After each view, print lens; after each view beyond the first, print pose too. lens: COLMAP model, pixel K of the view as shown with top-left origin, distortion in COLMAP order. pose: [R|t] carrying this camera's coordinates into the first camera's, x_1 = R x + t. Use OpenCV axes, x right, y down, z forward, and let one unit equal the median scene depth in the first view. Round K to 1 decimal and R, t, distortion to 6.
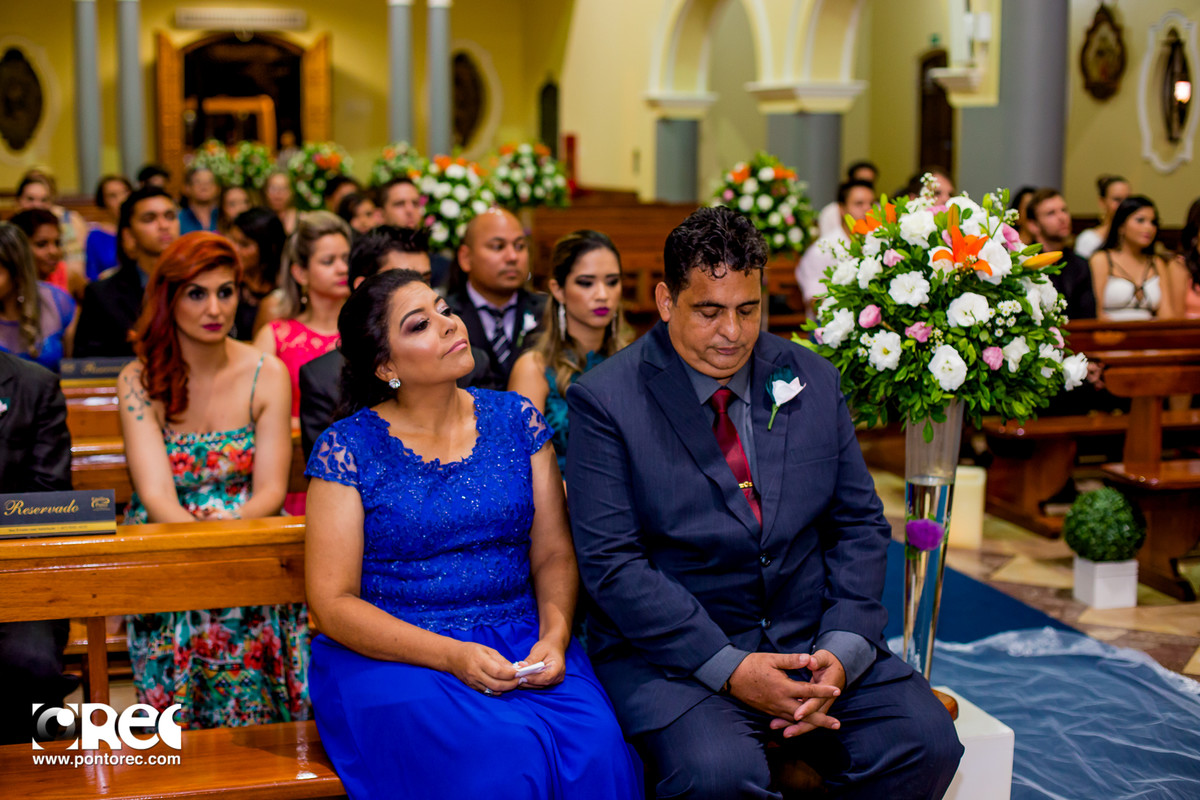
lens RADIAL K [[1713.9, 0, 597.7], [0, 1713.9, 399.0], [0, 0, 1]] dist [-0.111880, 0.000000]
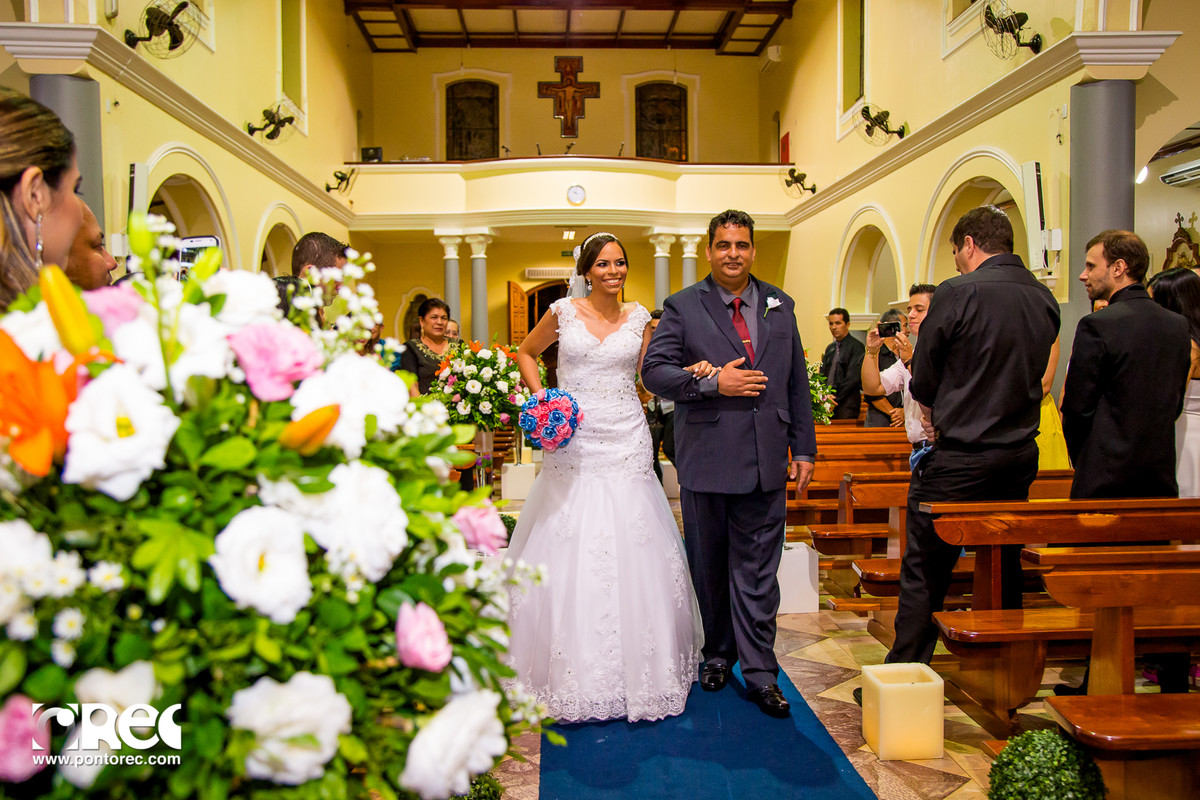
lens RADIAL K [[1069.5, 0, 594.7], [0, 1069.5, 407.1], [0, 0, 1]] dist [-0.030012, 0.001113]
pose [[0.969176, -0.003475, -0.246345, 0.102200], [-0.022535, 0.994459, -0.102685, -0.017881], [0.245337, 0.105071, 0.963727, 0.220806]]
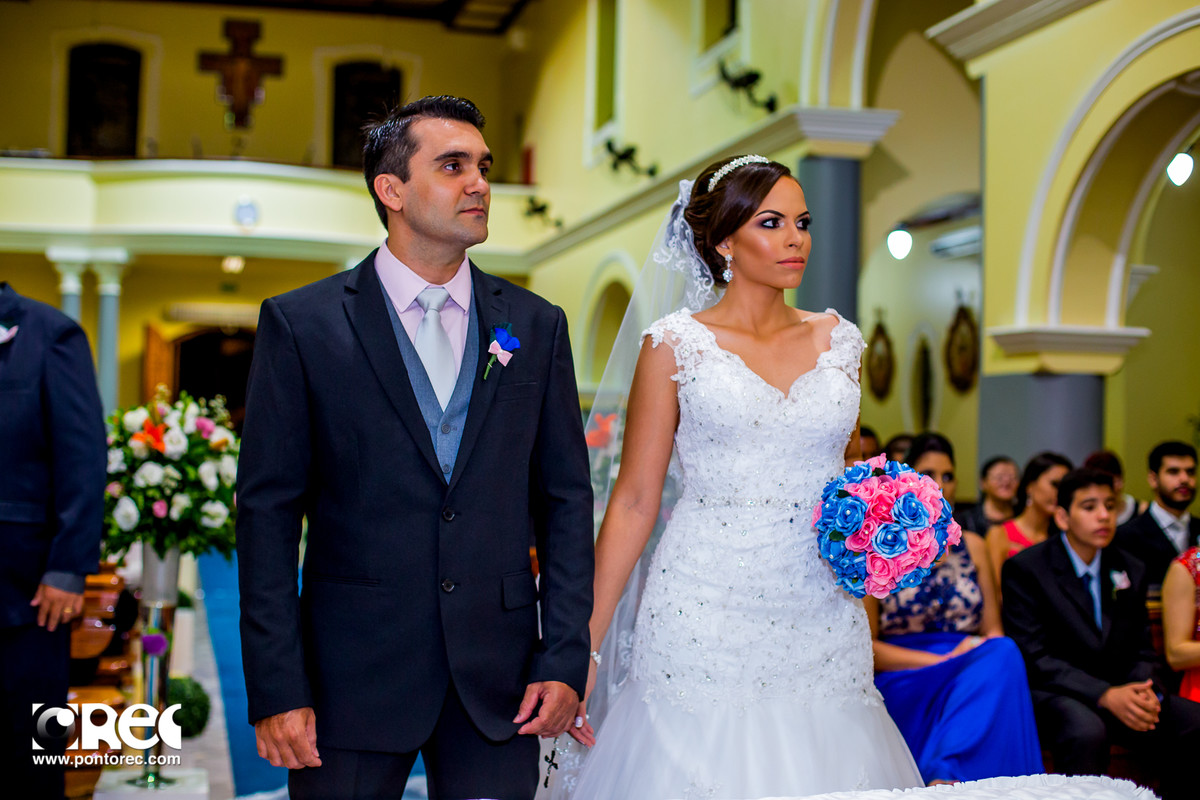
lens RADIAL K [[1713.9, 0, 602.0], [0, 1713.9, 398.3], [0, 0, 1]] dist [-0.111880, 0.000000]
pose [[0.998691, 0.012798, -0.049519, 0.179266], [-0.021375, 0.984017, -0.176789, 0.034466], [0.046465, 0.177616, 0.983002, -0.108456]]
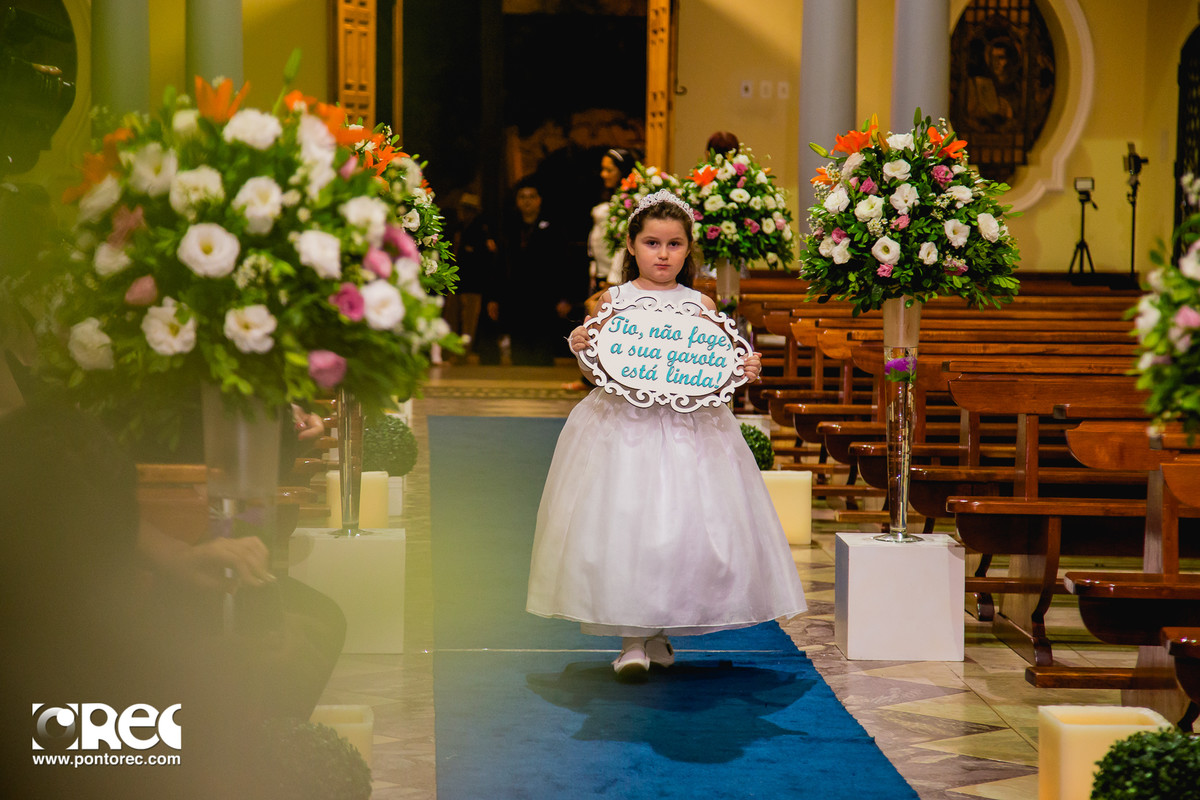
lens RADIAL K [[3405.4, 0, 573.2], [0, 3405.4, 422.0], [0, 0, 1]] dist [0.589748, 0.000000]
pose [[0.968936, 0.025224, -0.246021, 0.077208], [-0.046140, 0.995756, -0.079627, -0.023456], [0.242969, 0.088505, 0.965988, 0.279861]]
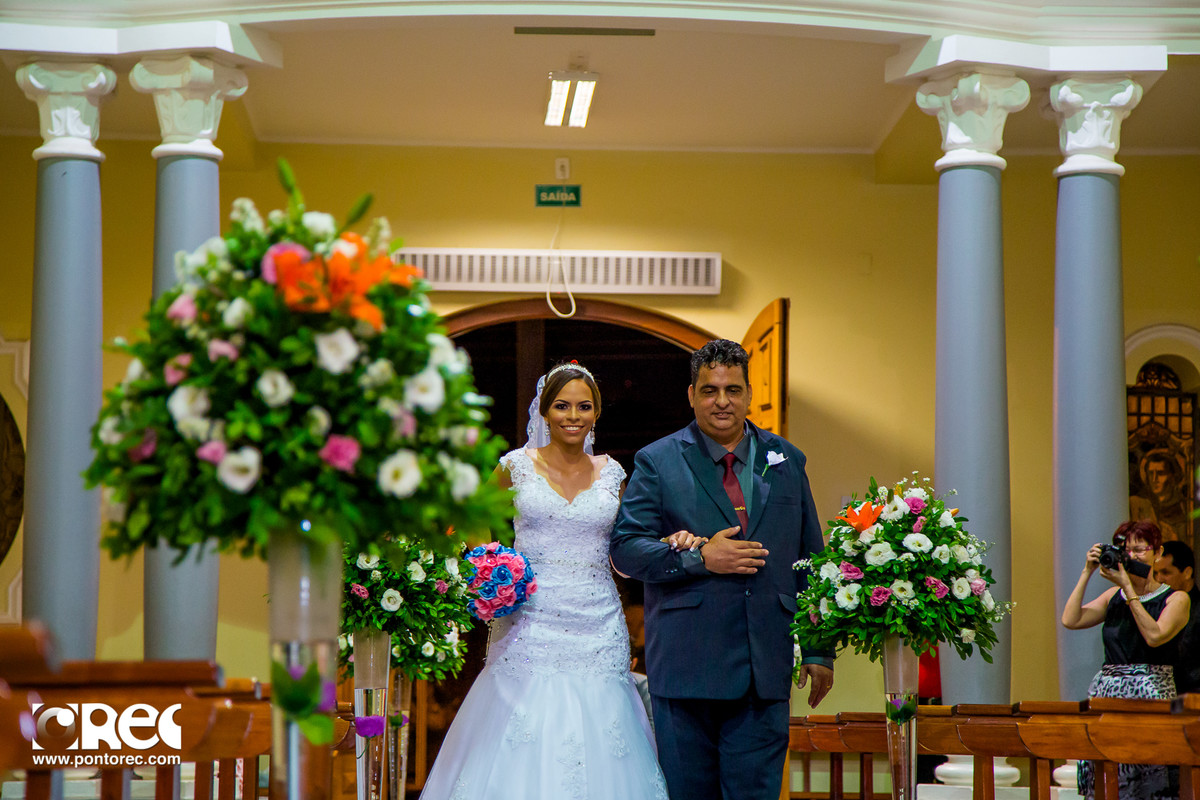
lens RADIAL K [[3405.4, 0, 568.8], [0, 3405.4, 407.0], [0, 0, 1]] dist [0.589748, 0.000000]
pose [[0.966562, -0.022191, -0.255471, -0.034708], [-0.040540, 0.970497, -0.237681, -0.035162], [0.253208, 0.240090, 0.937146, 0.654315]]
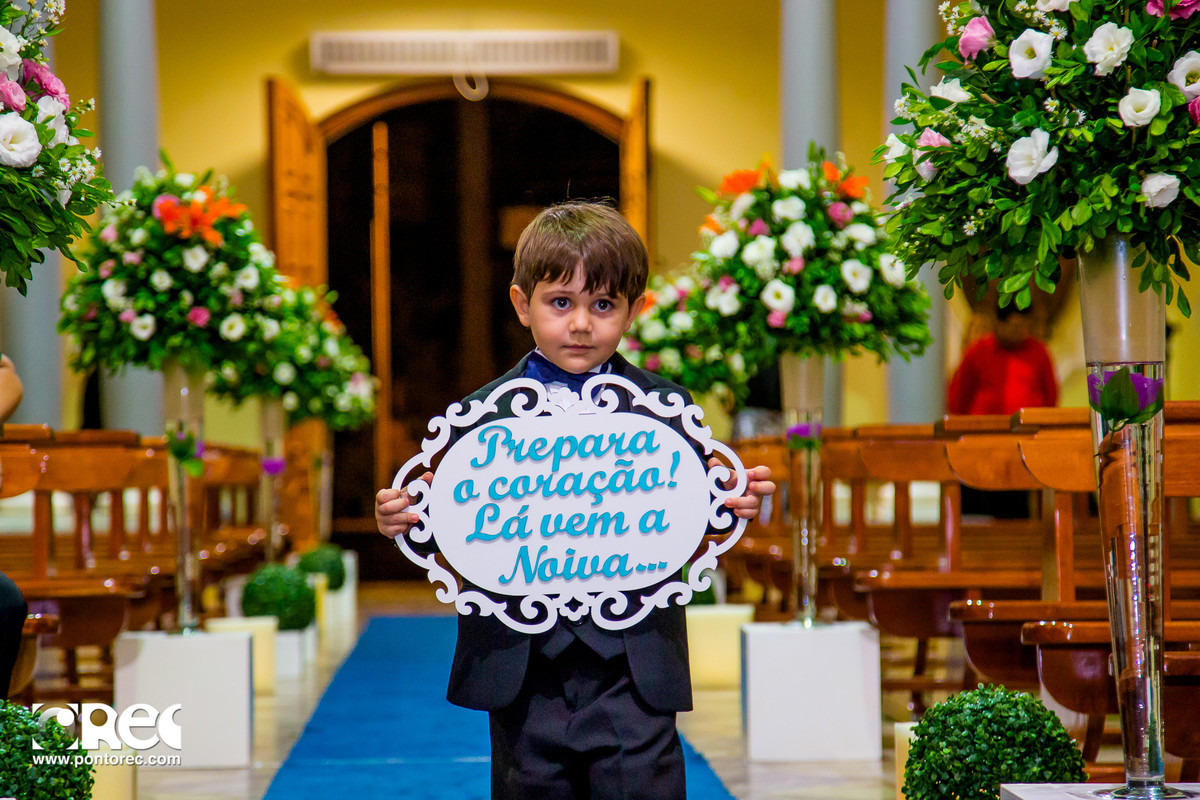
lens RADIAL K [[3786.6, 0, 547.8], [0, 3786.6, 461.9], [0, 0, 1]] dist [0.639153, 0.000000]
pose [[0.964140, -0.015083, -0.264966, 0.111912], [-0.024895, 0.988842, -0.146876, 0.019506], [0.264225, 0.148205, 0.953006, 0.302490]]
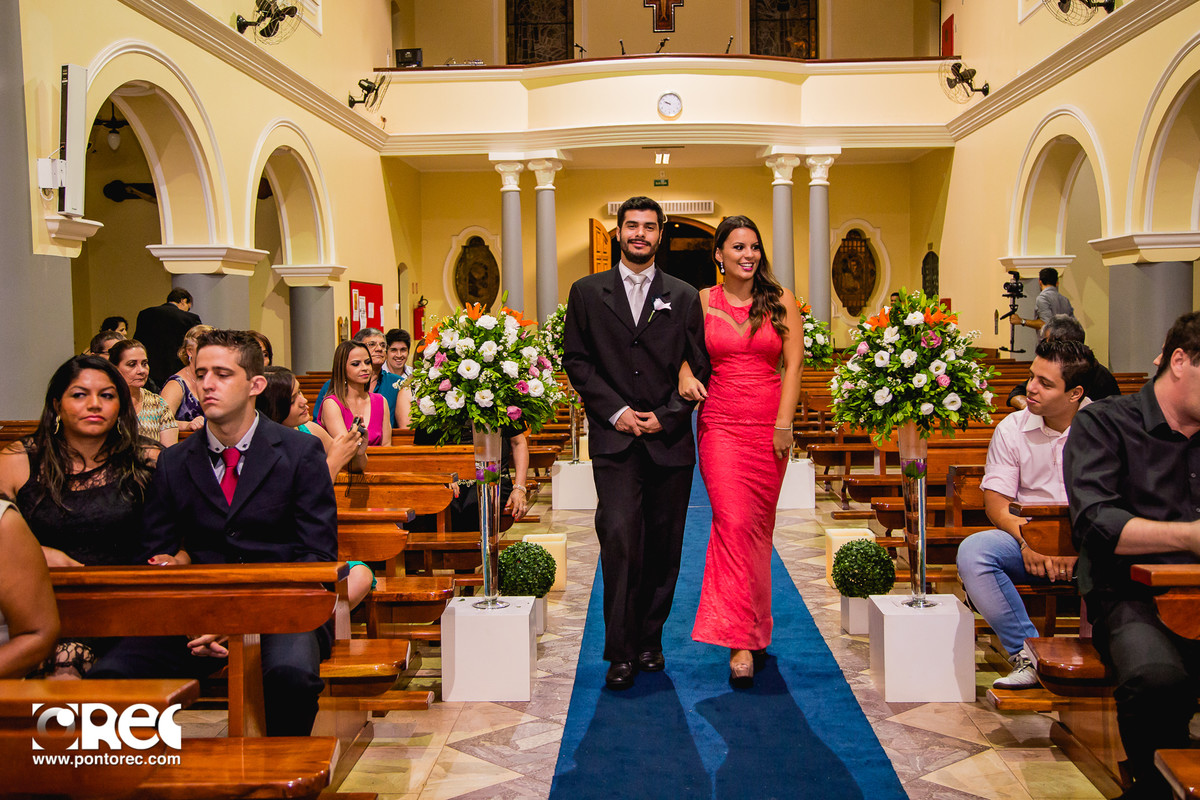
lens RADIAL K [[1323.4, 0, 591.5], [0, 1323.4, 382.8], [0, 0, 1]] dist [0.065787, 0.000000]
pose [[0.943539, -0.002168, -0.331254, 0.105591], [-0.030811, 0.995069, -0.094273, -0.031378], [0.329825, 0.099157, 0.938820, 0.284986]]
